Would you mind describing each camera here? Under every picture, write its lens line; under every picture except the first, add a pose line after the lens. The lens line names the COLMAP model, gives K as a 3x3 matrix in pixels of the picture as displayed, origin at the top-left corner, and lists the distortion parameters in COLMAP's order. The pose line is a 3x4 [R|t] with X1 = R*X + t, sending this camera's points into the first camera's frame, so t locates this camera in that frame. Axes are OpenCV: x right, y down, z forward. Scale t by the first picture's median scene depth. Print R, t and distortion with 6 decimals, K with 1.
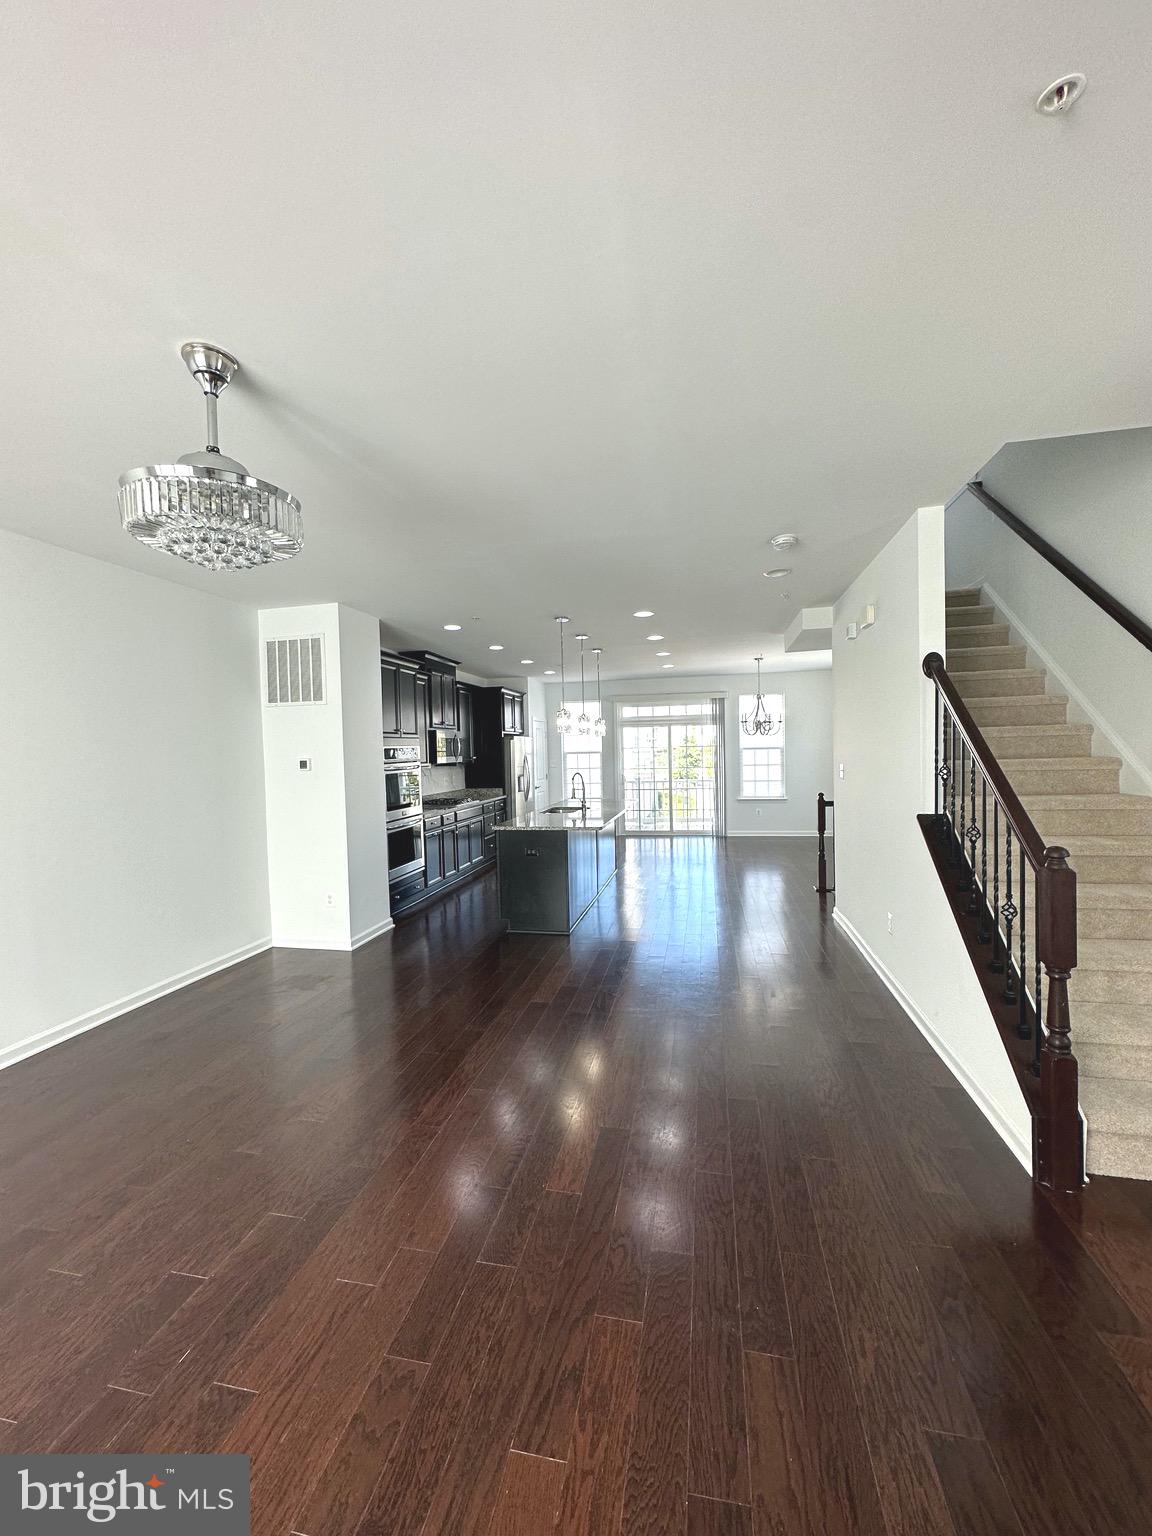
lens RADIAL K [[614.5, 0, 577.5], [0, 614.5, 769.0], [0, 0, 1]] dist [-0.001557, 0.000052]
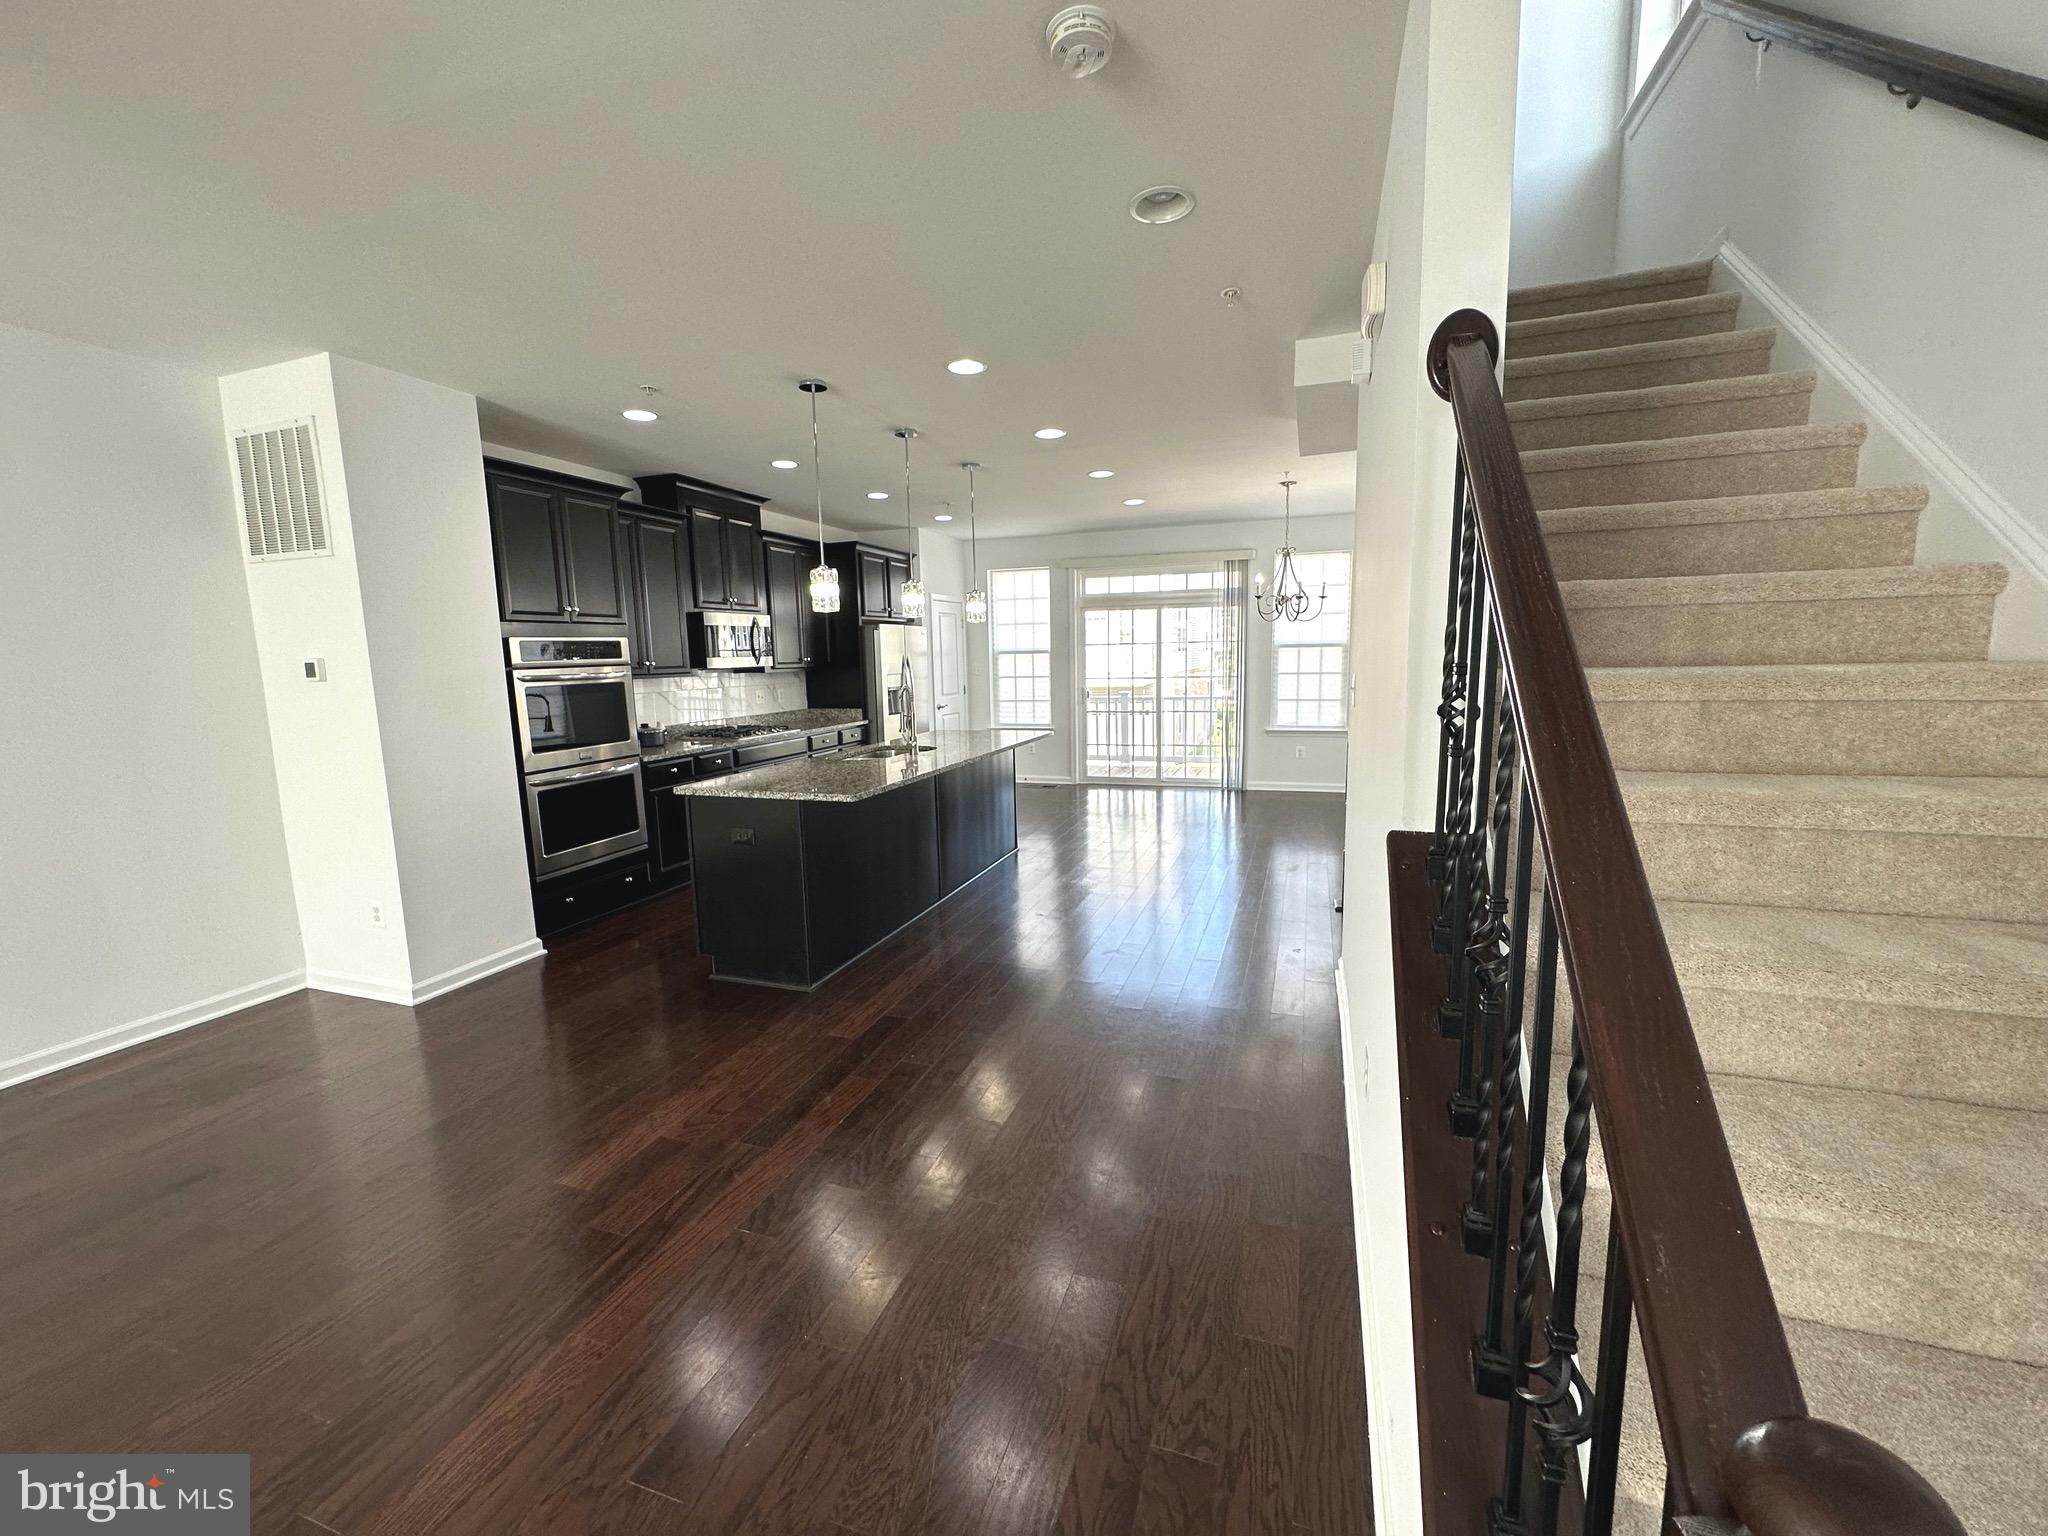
lens RADIAL K [[817.9, 0, 1027.1], [0, 817.9, 767.0], [0, 0, 1]] dist [-0.001697, 0.000044]
pose [[0.991880, 0.020168, -0.125565, 0.217672], [-0.006112, 0.993764, 0.111334, -0.004994], [0.127027, -0.109662, 0.985819, 0.284916]]
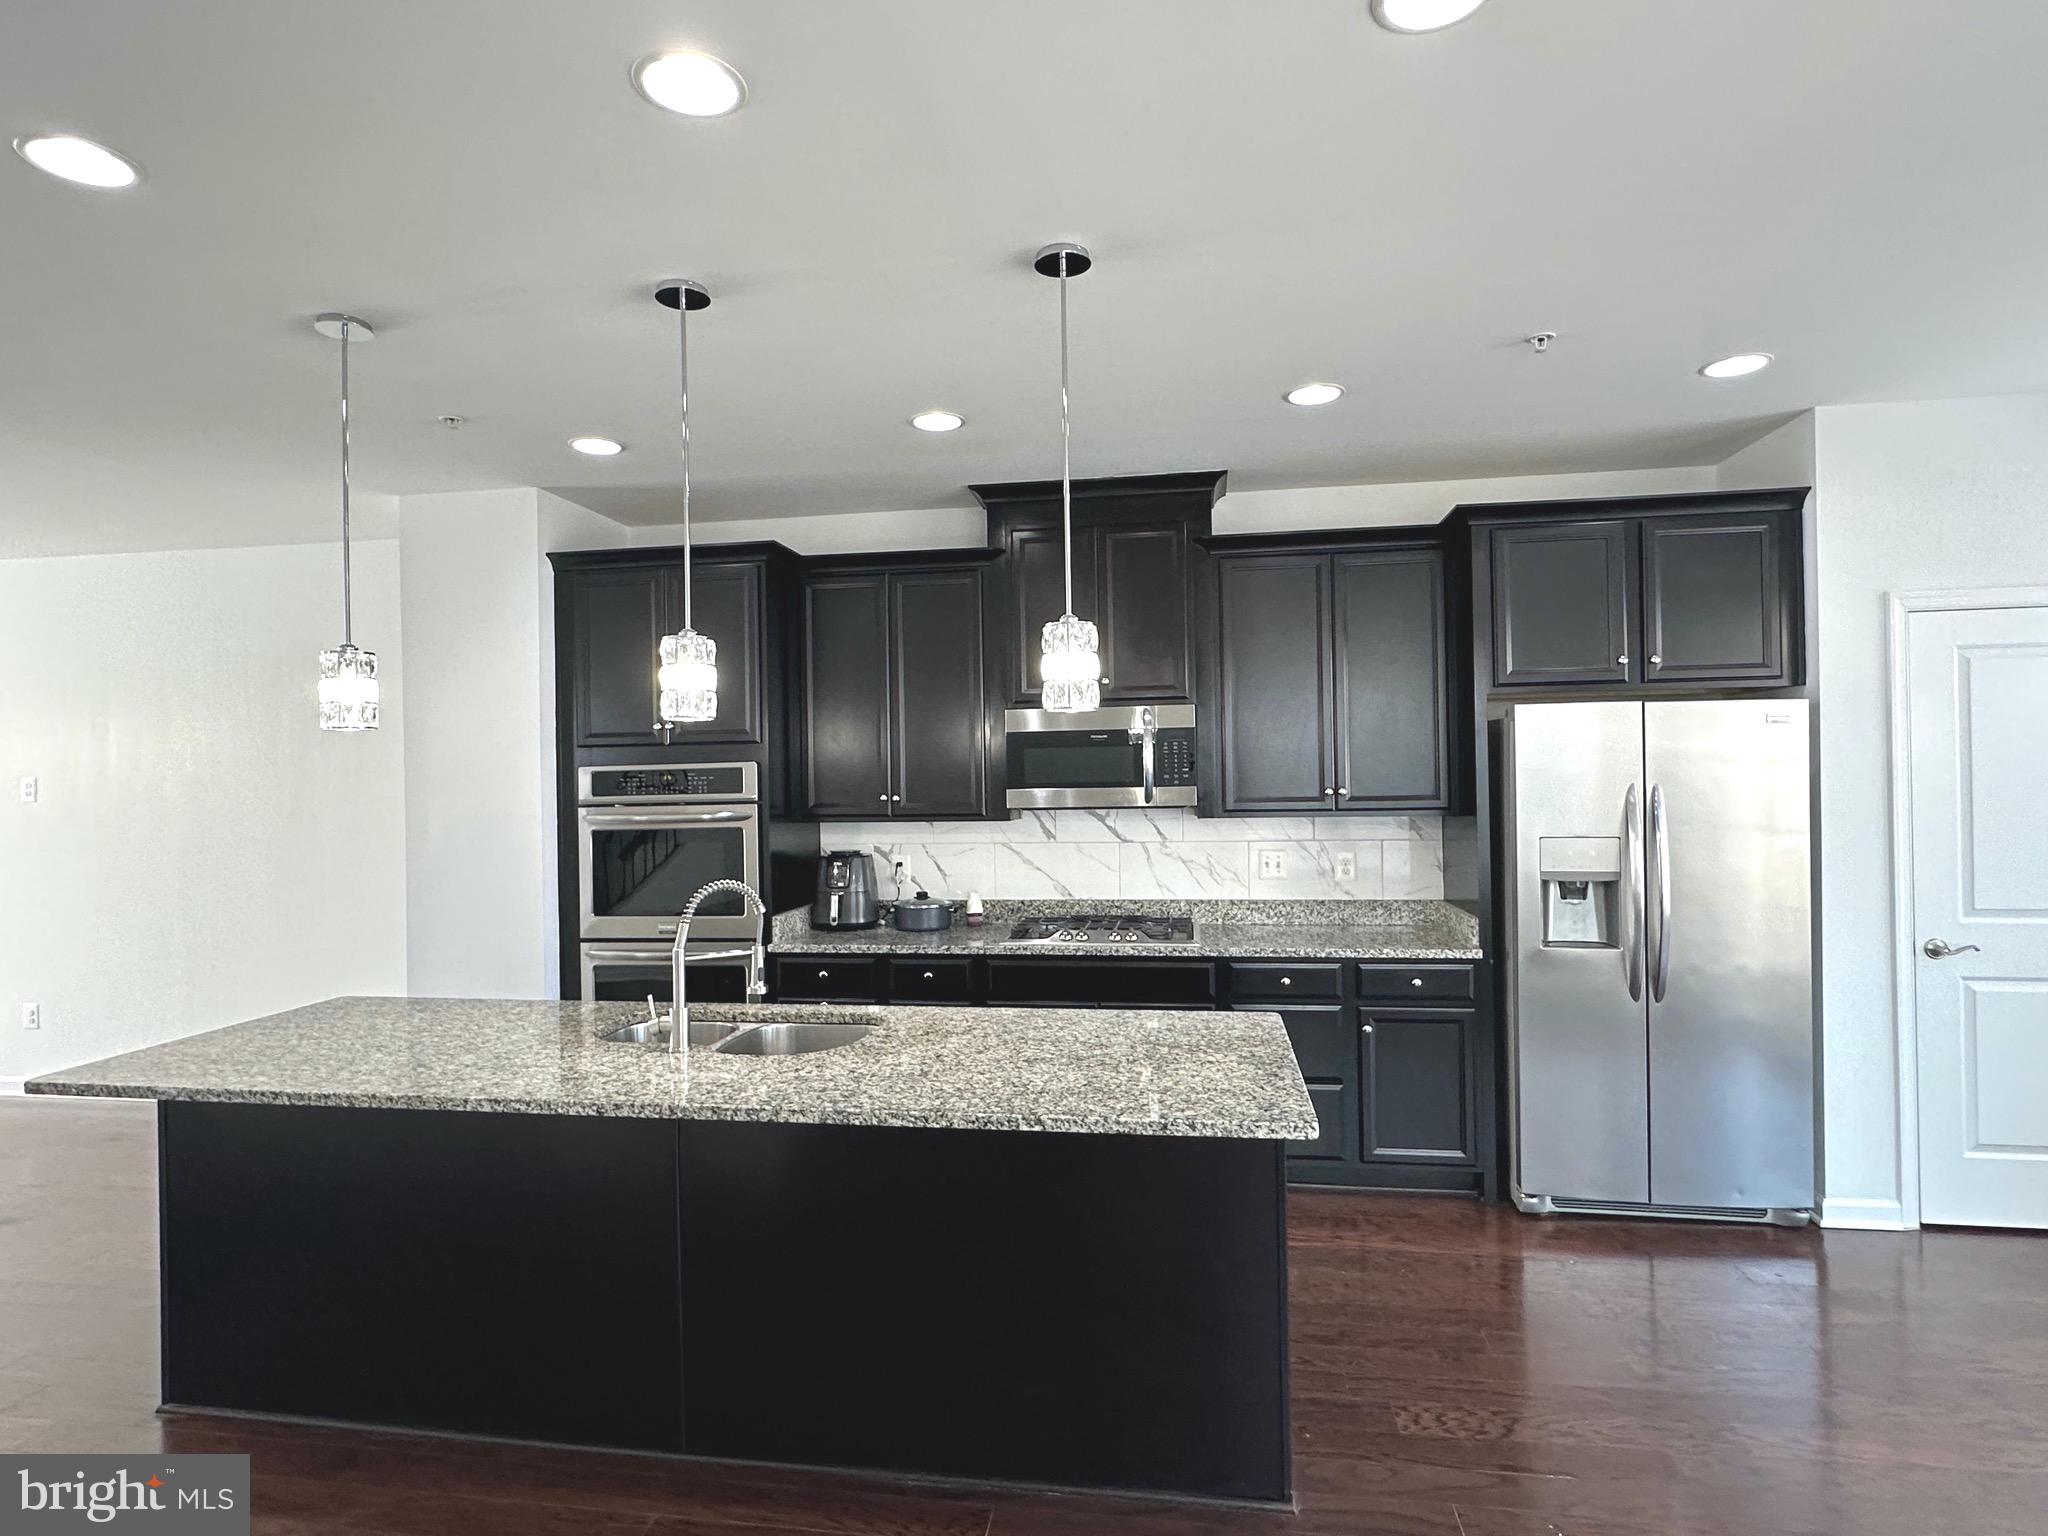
lens RADIAL K [[1098.6, 0, 1024.3], [0, 1098.6, 769.7], [0, 0, 1]] dist [-0.001054, -0.000076]
pose [[0.050997, 0.018324, -0.998531, 0.447873], [-0.015532, 0.999725, 0.017552, -0.048945], [0.998578, 0.014614, 0.051268, 1.153842]]
